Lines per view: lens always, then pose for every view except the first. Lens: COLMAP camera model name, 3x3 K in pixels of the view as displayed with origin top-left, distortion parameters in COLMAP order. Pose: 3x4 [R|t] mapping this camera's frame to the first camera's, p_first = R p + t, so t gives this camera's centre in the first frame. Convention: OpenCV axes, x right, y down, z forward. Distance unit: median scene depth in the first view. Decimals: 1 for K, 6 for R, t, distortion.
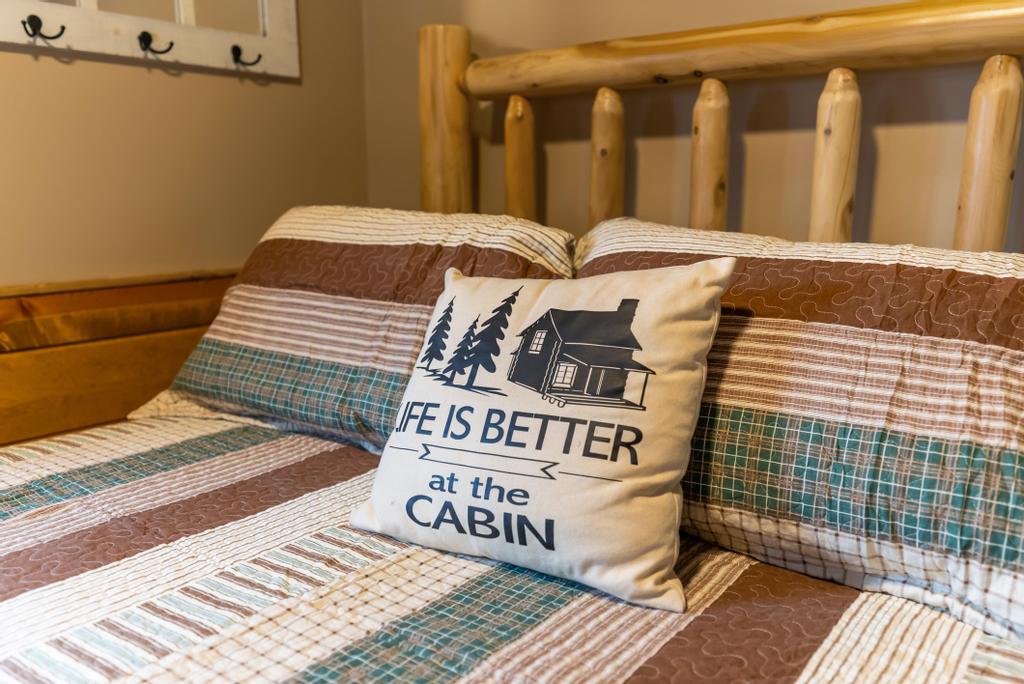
lens RADIAL K [[815.7, 0, 509.9], [0, 815.7, 339.7], [0, 0, 1]] dist [0.004132, -0.008121]
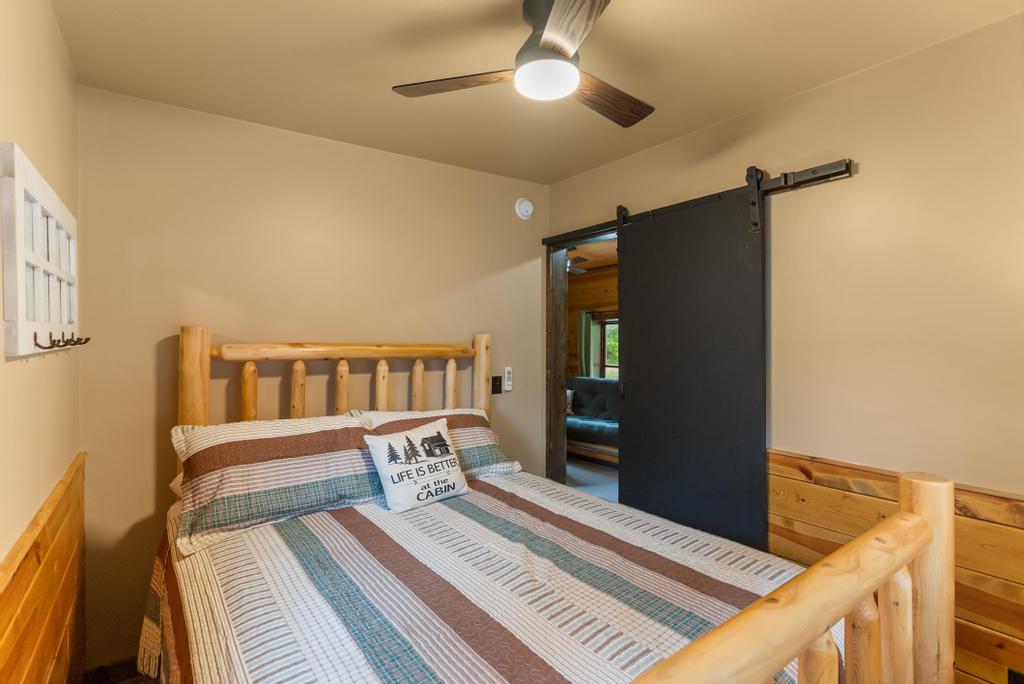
lens RADIAL K [[498.8, 0, 515.7], [0, 498.8, 344.3], [0, 0, 1]] dist [0.003614, 0.002342]
pose [[0.236651, -0.013153, 0.971506, -2.304225], [0.166587, 0.985651, -0.027235, -0.362512], [-0.957207, 0.168285, 0.235446, -0.090967]]
